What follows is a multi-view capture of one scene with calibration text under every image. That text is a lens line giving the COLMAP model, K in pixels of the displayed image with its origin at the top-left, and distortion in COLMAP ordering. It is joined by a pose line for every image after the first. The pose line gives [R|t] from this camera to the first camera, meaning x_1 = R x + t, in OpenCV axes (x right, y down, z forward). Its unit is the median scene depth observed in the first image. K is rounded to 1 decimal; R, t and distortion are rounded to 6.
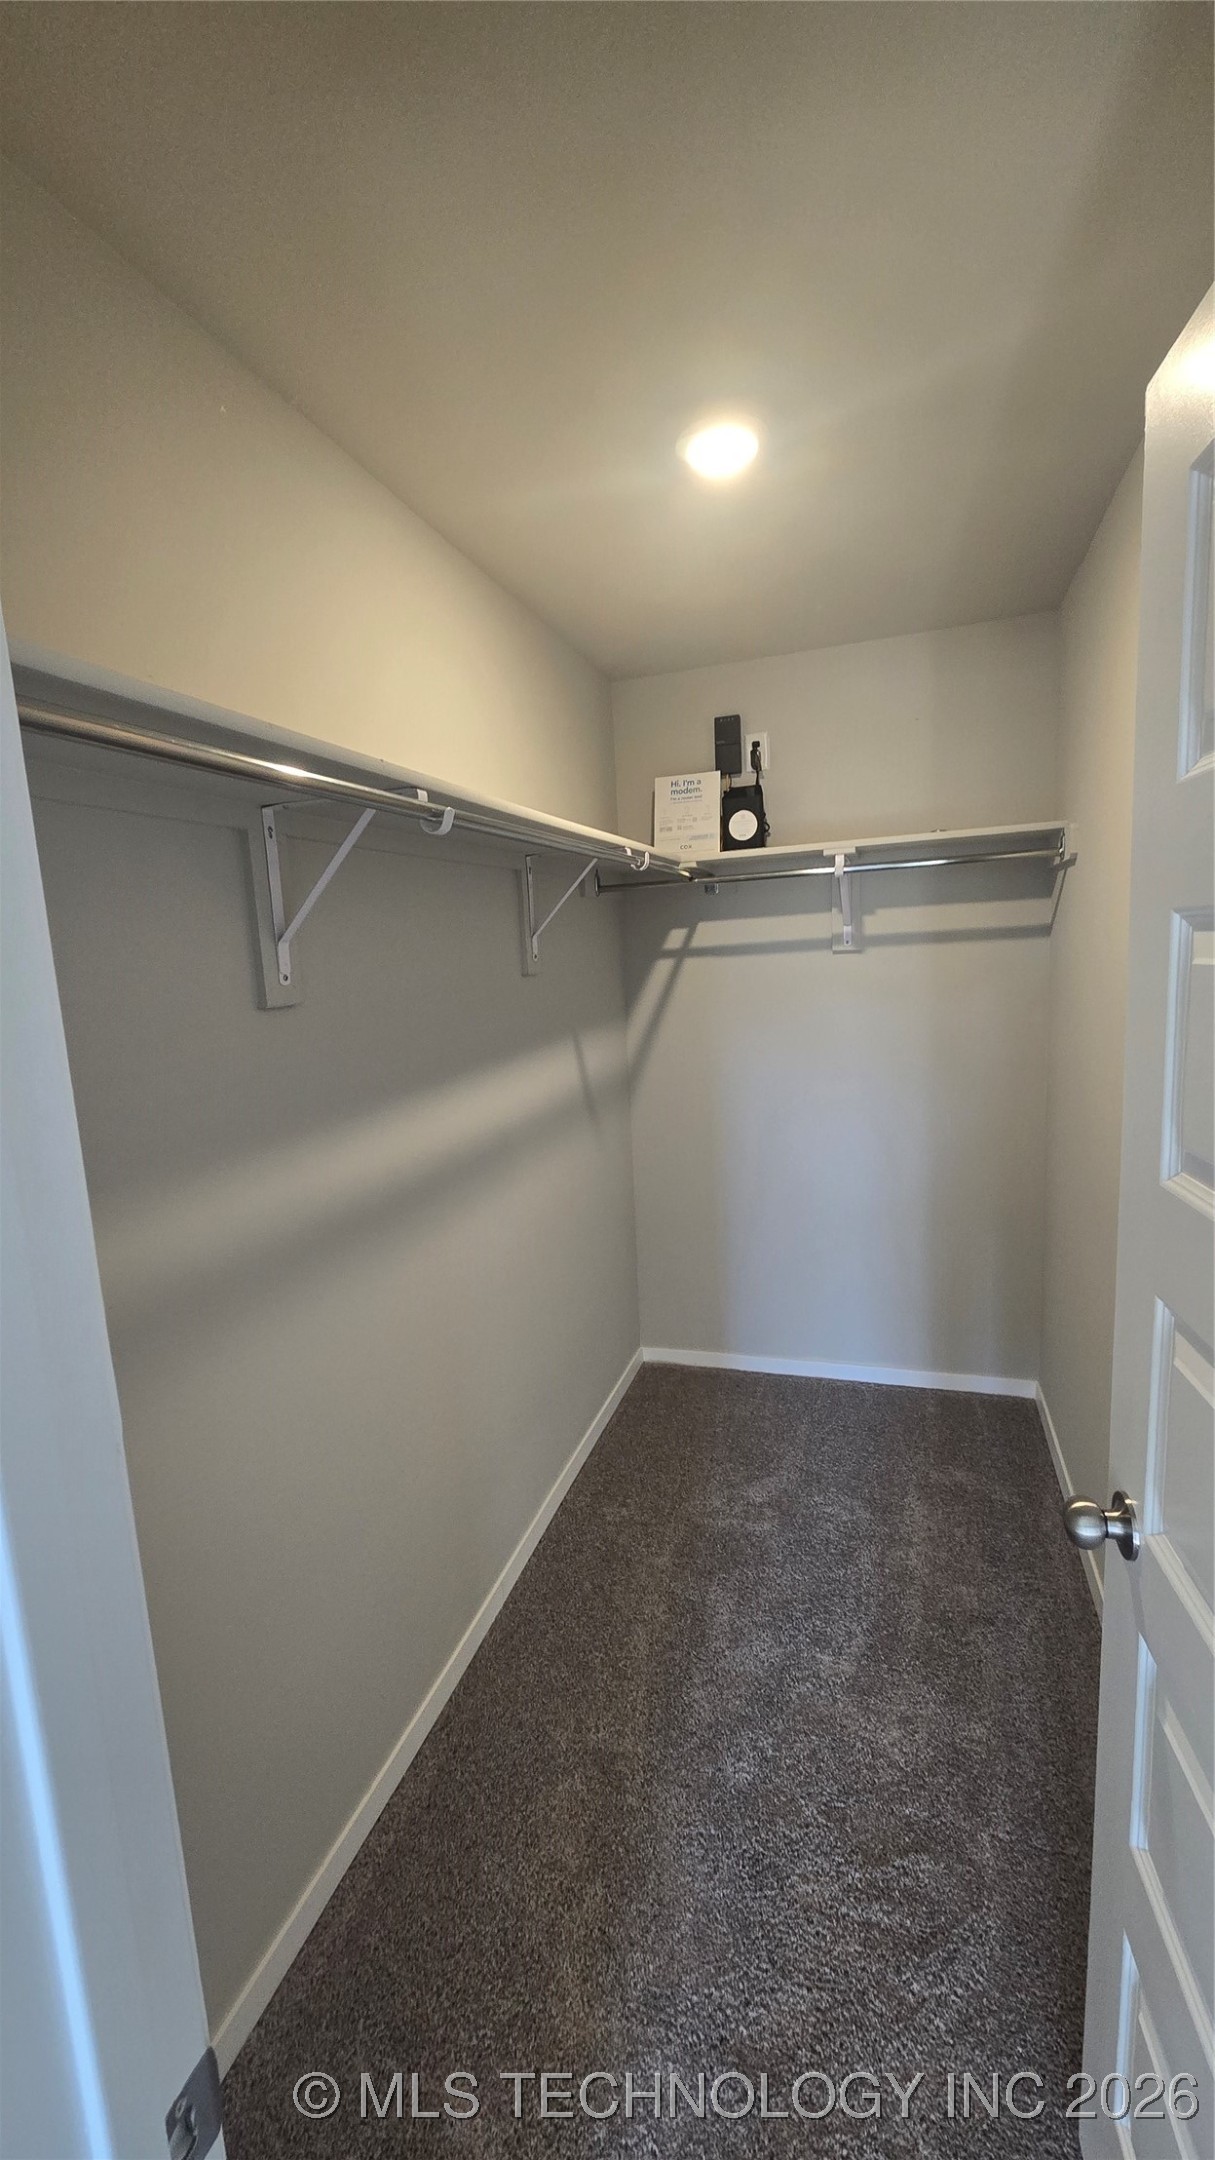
lens RADIAL K [[850.5, 0, 610.3], [0, 850.5, 1083.3], [0, 0, 1]] dist [-0.001213, -0.000182]
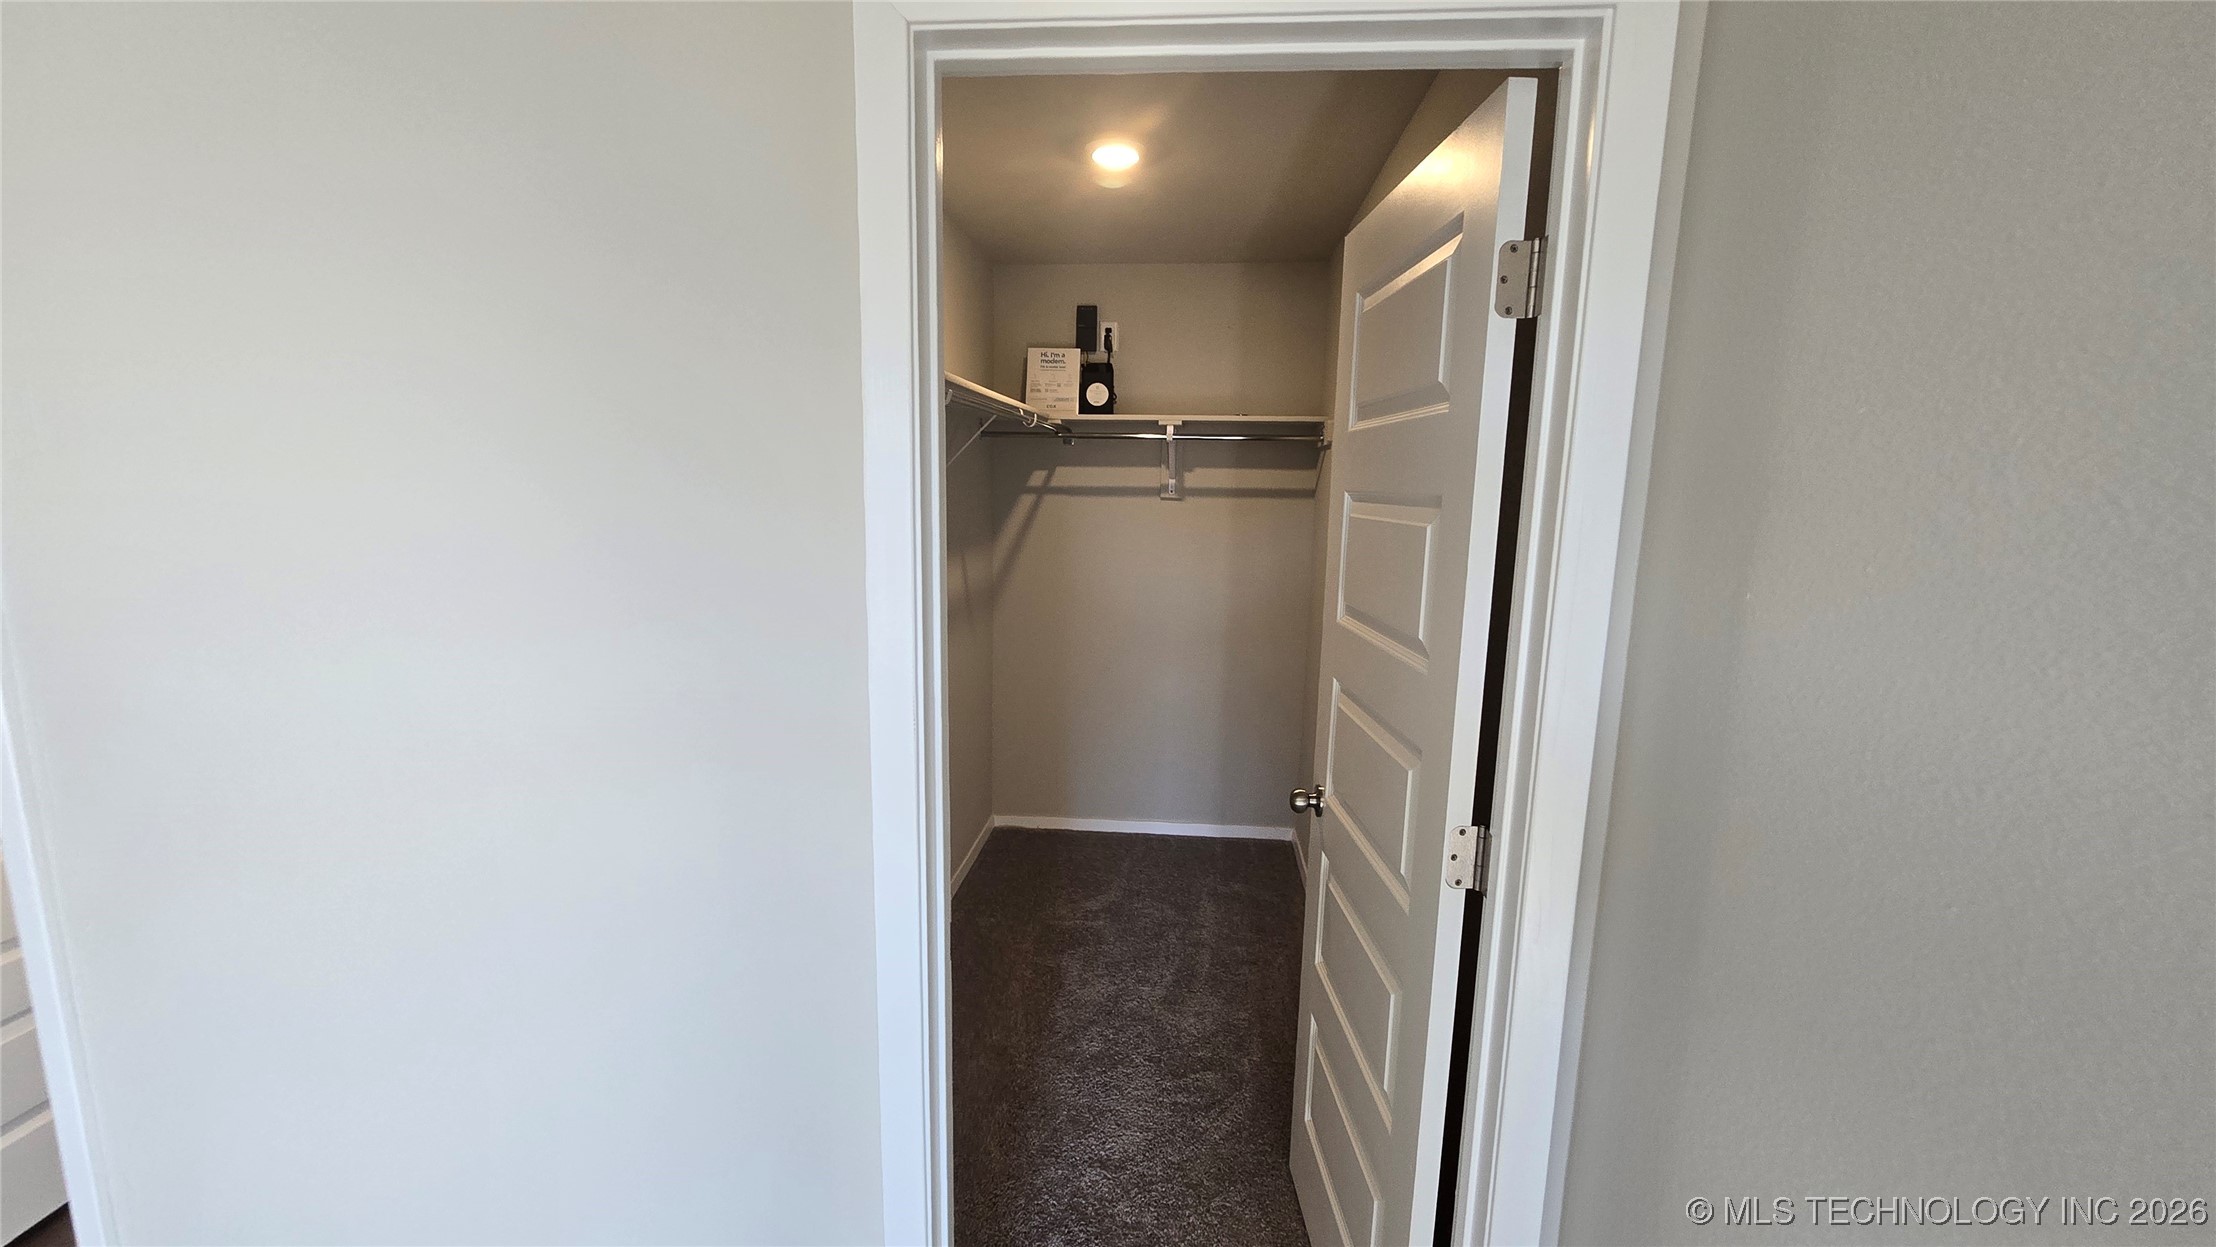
lens RADIAL K [[907.6, 0, 1113.5], [0, 907.6, 633.1], [0, 0, 1]] dist [-0.000786, 0.000935]
pose [[0.970471, 0.037118, 0.238343, -0.148752], [-0.037746, 0.999285, -0.001930, 0.064212], [-0.238245, -0.007123, 0.971179, -0.373918]]
